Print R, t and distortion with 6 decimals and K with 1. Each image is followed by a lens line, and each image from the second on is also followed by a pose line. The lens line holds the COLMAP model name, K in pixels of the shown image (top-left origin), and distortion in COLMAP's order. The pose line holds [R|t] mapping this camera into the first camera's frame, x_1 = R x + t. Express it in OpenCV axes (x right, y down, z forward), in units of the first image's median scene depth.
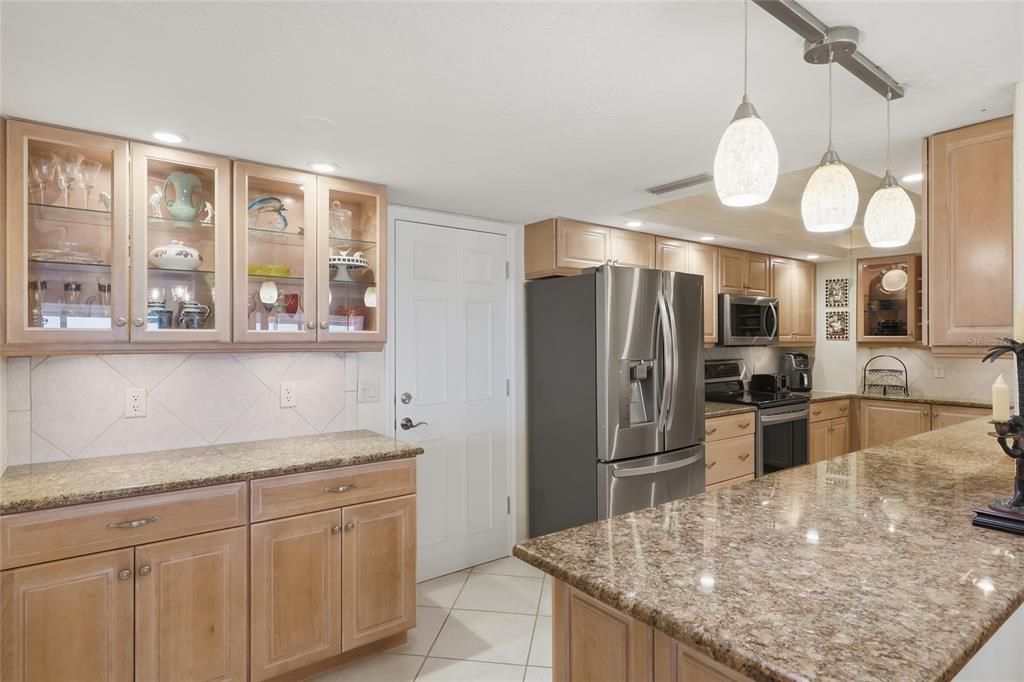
lens RADIAL K [[541.6, 0, 511.0], [0, 541.6, 341.7], [0, 0, 1]] dist [-0.001125, -0.000141]
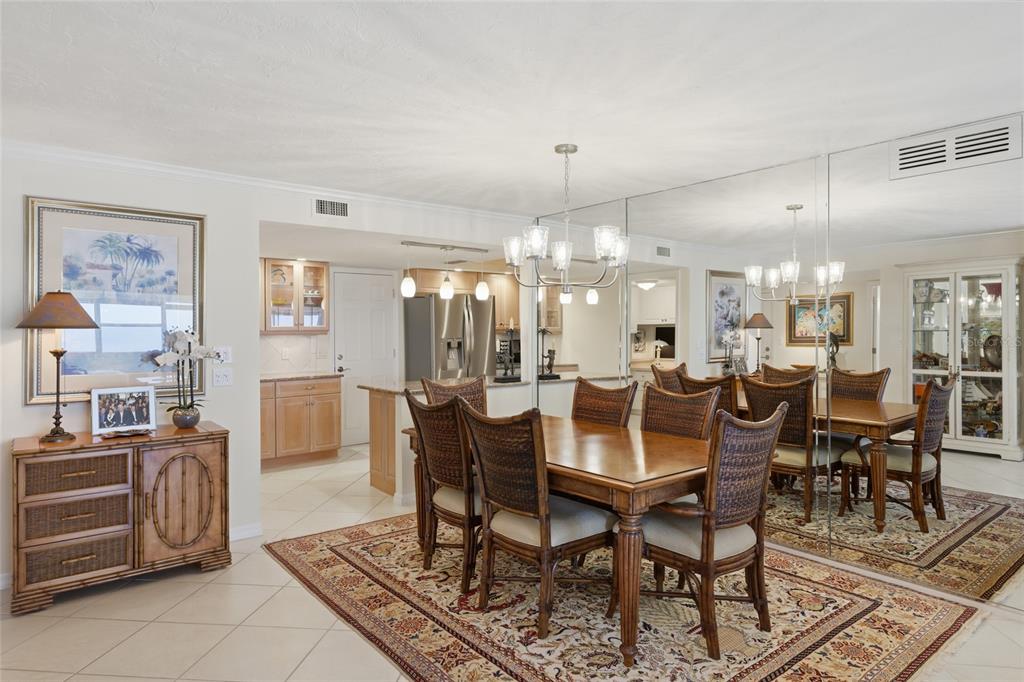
lens RADIAL K [[604.0, 0, 511.9], [0, 604.0, 333.2], [0, 0, 1]] dist [-0.000681, -0.000064]
pose [[0.999547, -0.000960, 0.030074, 0.497714], [0.000485, 0.999875, 0.015804, -0.028790], [-0.030085, -0.015782, 0.999423, -1.680147]]
